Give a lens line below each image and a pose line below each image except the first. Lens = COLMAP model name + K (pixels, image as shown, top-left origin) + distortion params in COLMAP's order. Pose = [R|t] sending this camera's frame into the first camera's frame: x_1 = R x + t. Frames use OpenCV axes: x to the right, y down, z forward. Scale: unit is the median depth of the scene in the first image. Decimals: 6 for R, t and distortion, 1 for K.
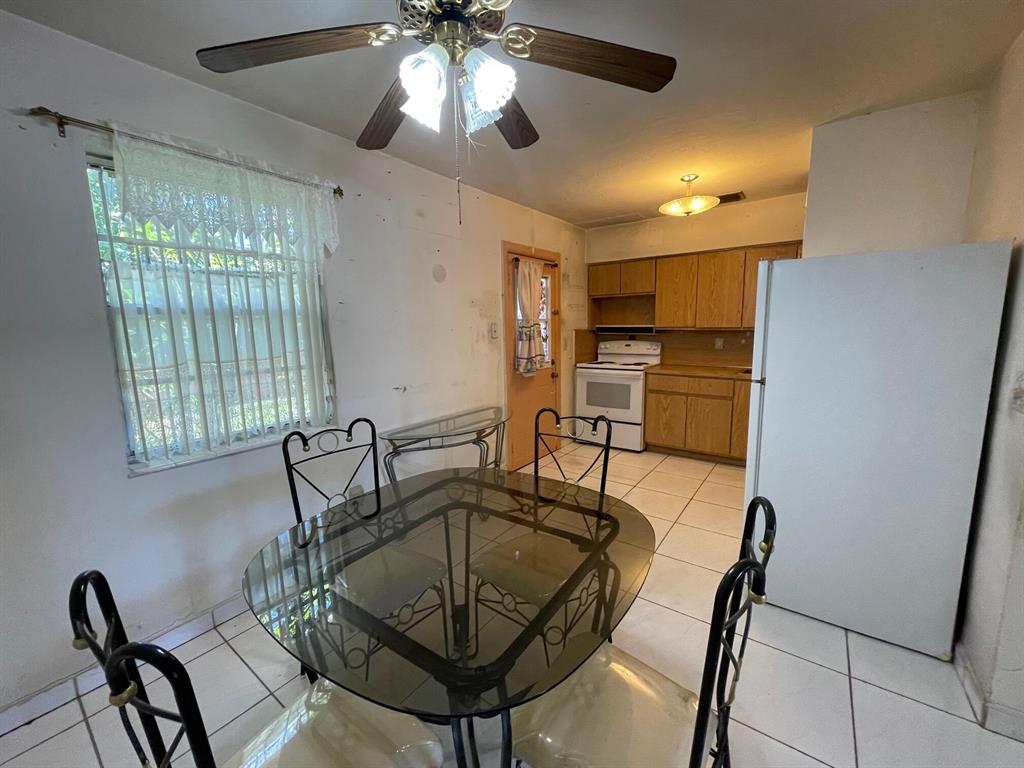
lens RADIAL K [[406.2, 0, 512.0], [0, 406.2, 384.0], [0, 0, 1]] dist [-0.003714, -0.000436]
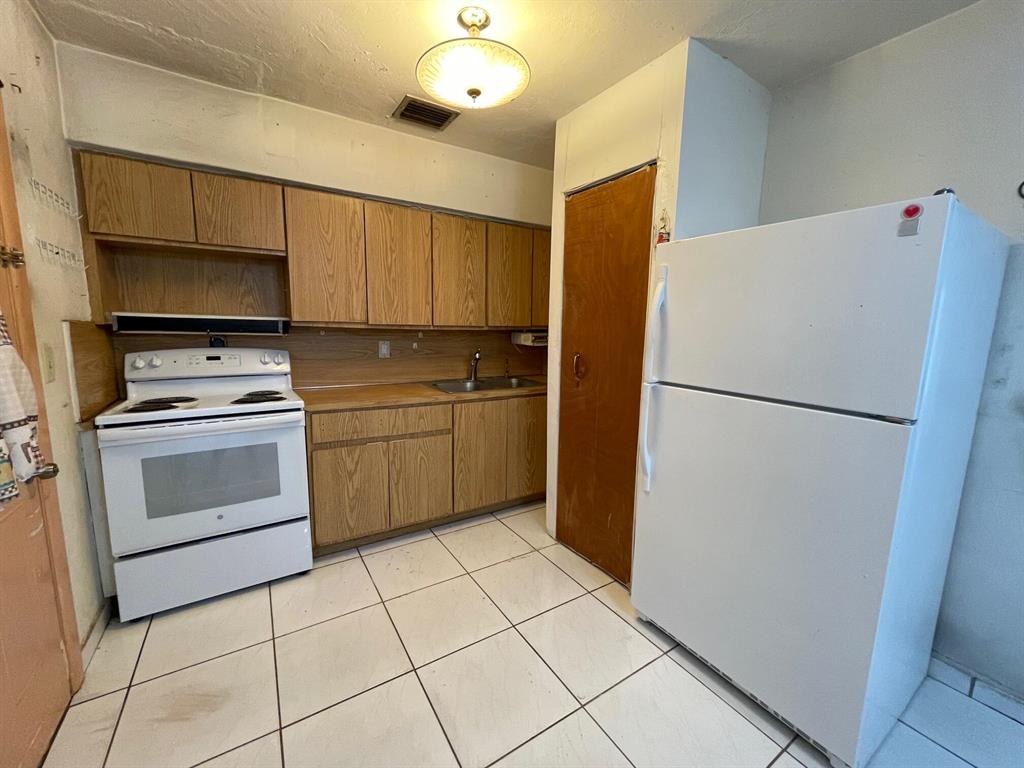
lens RADIAL K [[410.6, 0, 512.0], [0, 410.6, 384.0], [0, 0, 1]] dist [-0.003297, -0.000474]
pose [[0.354293, -0.104656, 0.929260, -0.044108], [0.110126, 0.991472, 0.069675, -0.070747], [-0.928627, 0.077651, 0.362797, 0.594405]]
